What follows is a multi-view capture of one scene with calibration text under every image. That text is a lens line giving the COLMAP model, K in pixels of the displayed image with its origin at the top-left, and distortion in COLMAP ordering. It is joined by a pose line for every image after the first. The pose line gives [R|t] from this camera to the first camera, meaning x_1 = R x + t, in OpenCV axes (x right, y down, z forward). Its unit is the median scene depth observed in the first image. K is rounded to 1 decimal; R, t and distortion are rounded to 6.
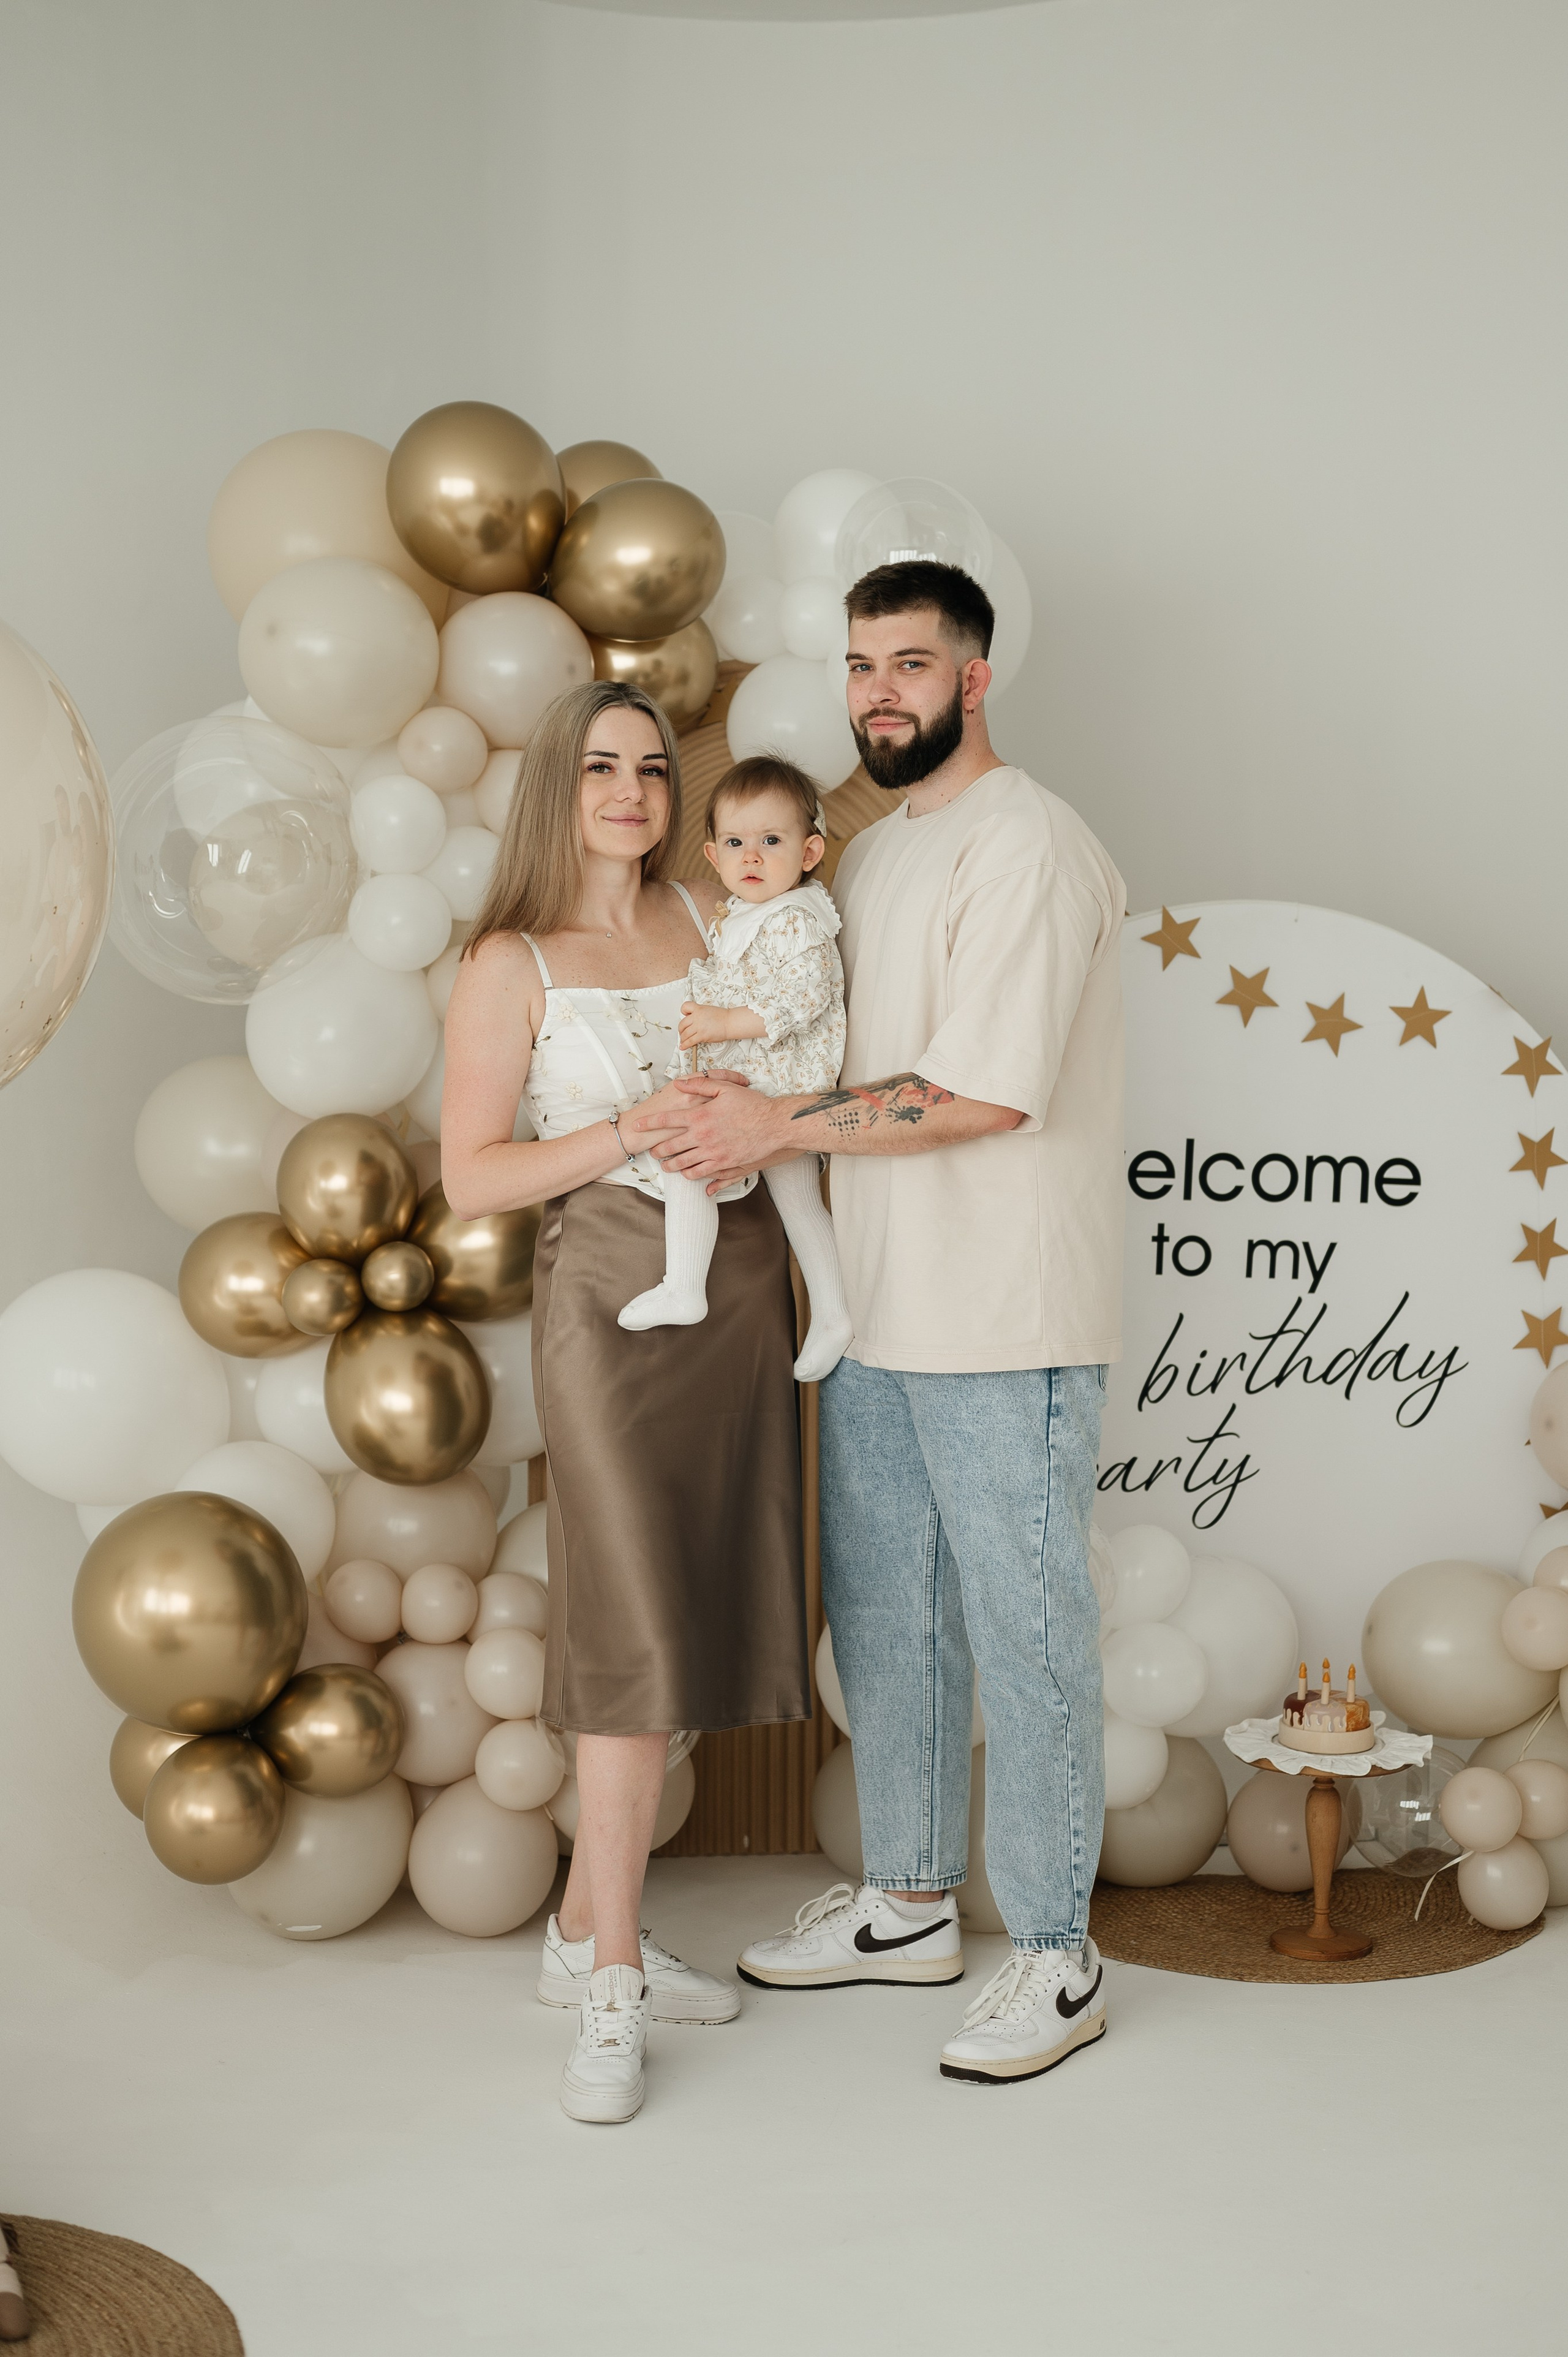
lens RADIAL K [[3544.6, 0, 801.5], [0, 3544.6, 1122.1], [0, 0, 1]] dist [-0.012197, 0.029507]
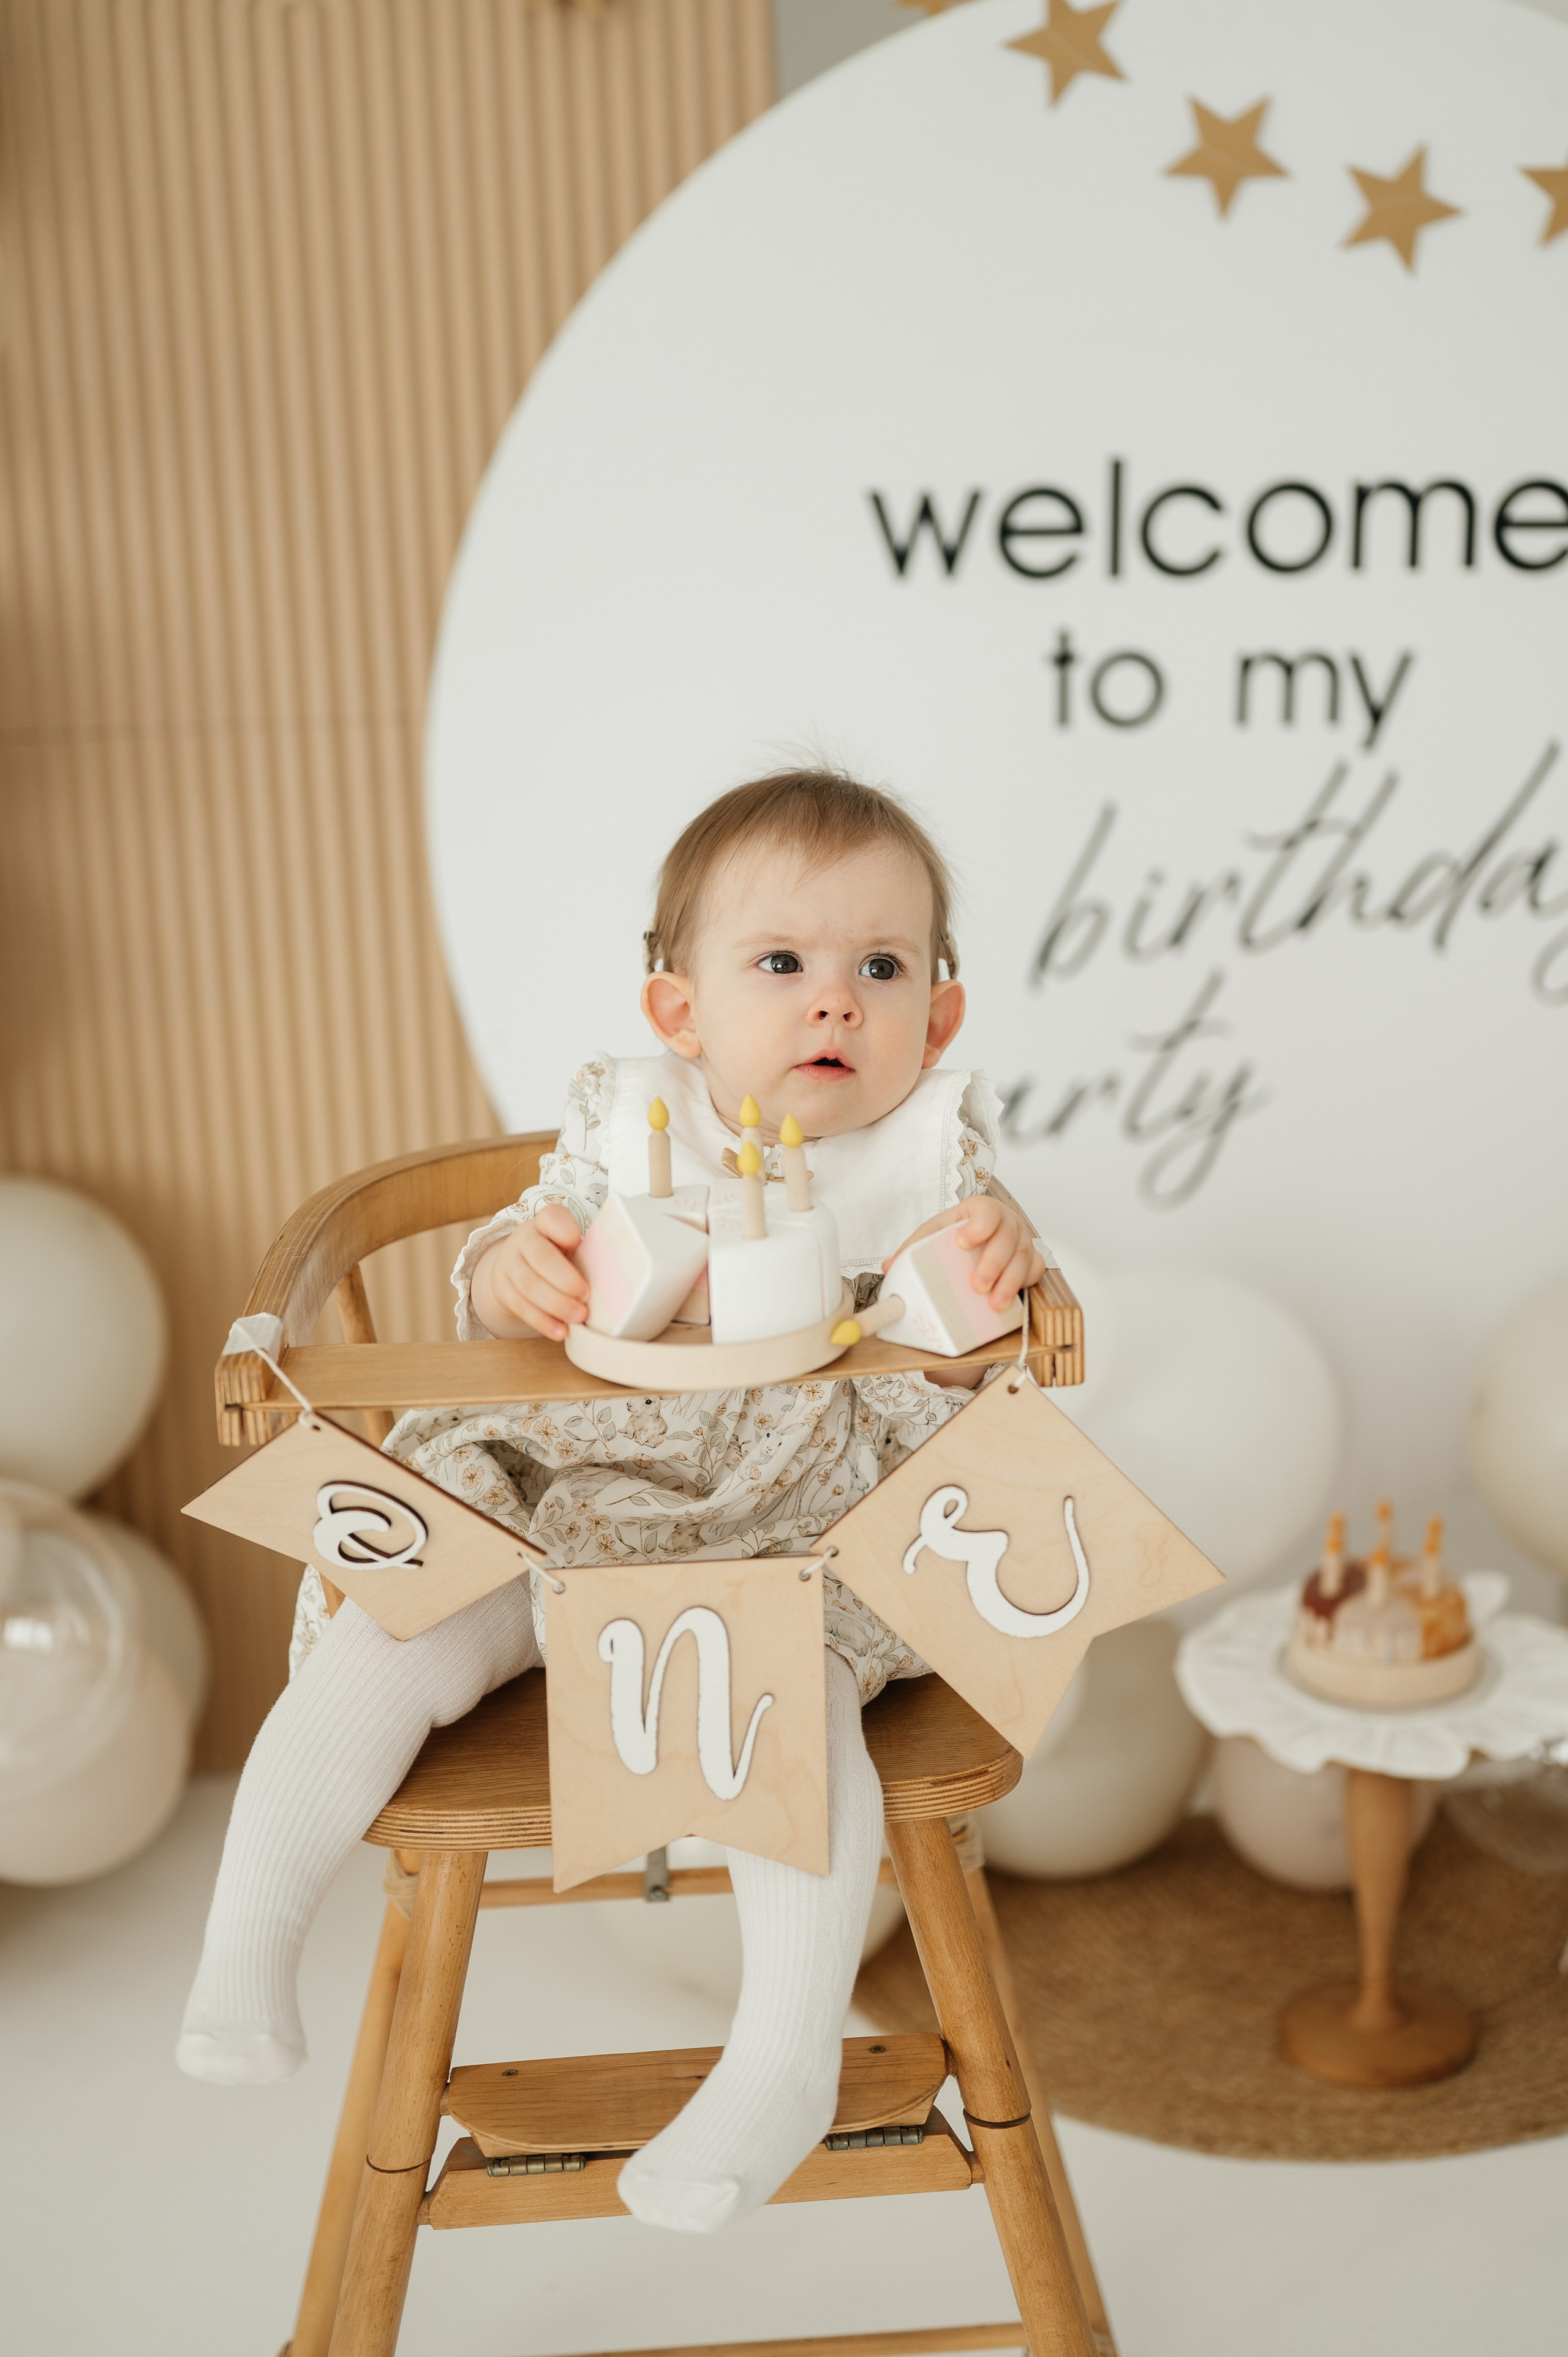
lens RADIAL K [[3545.1, 0, 801.5], [0, 3545.1, 1122.1], [0, 0, 1]] dist [-0.012197, 0.029507]
pose [[0.997710, -0.029862, -0.060681, 0.092437], [0.041526, 0.978681, 0.201143, -0.005862], [0.053381, -0.203203, 0.977681, 0.486483]]
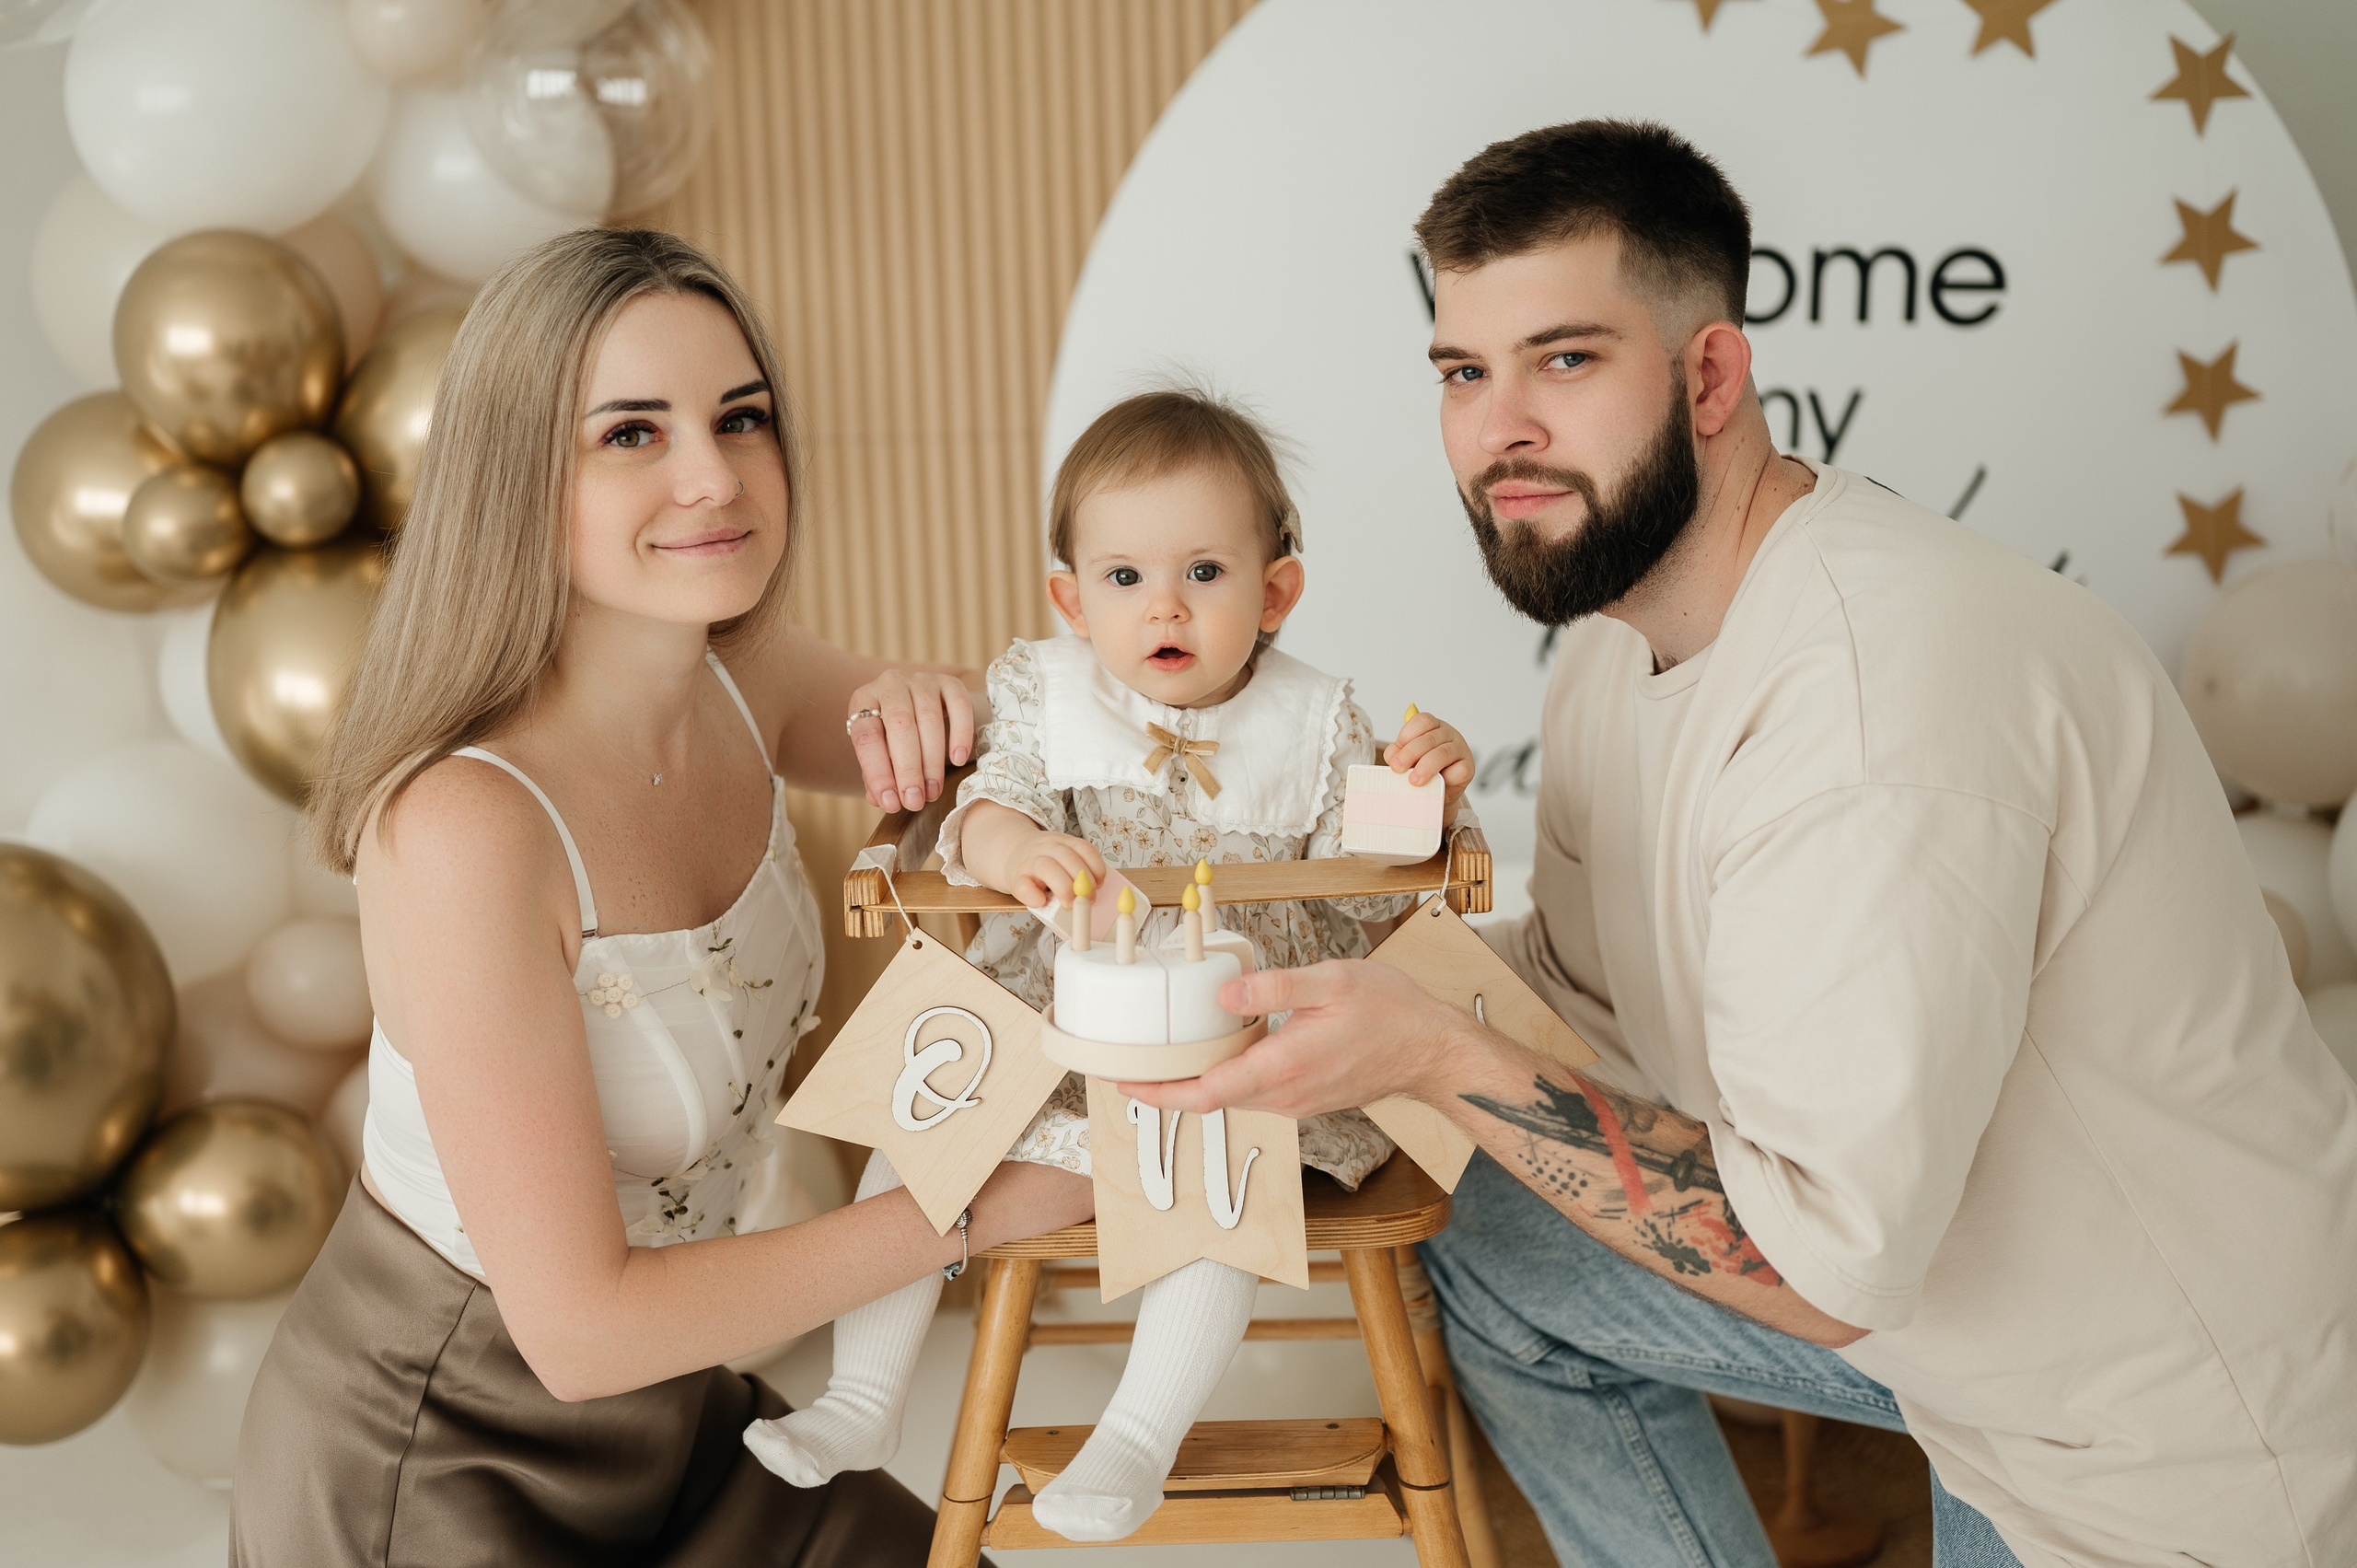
lens RADIAL K [[3371.4, 0, 1178.5], [0, 3371.4, 784.0], [0, 0, 1]] dist [-0.008079, 0.019140]
pose [[0.990194, -0.006886, -0.139530, 0.115153], [0.031166, 0.984501, 0.172588, -0.003202], [0.136179, -0.175244, 0.975061, 0.406430]]
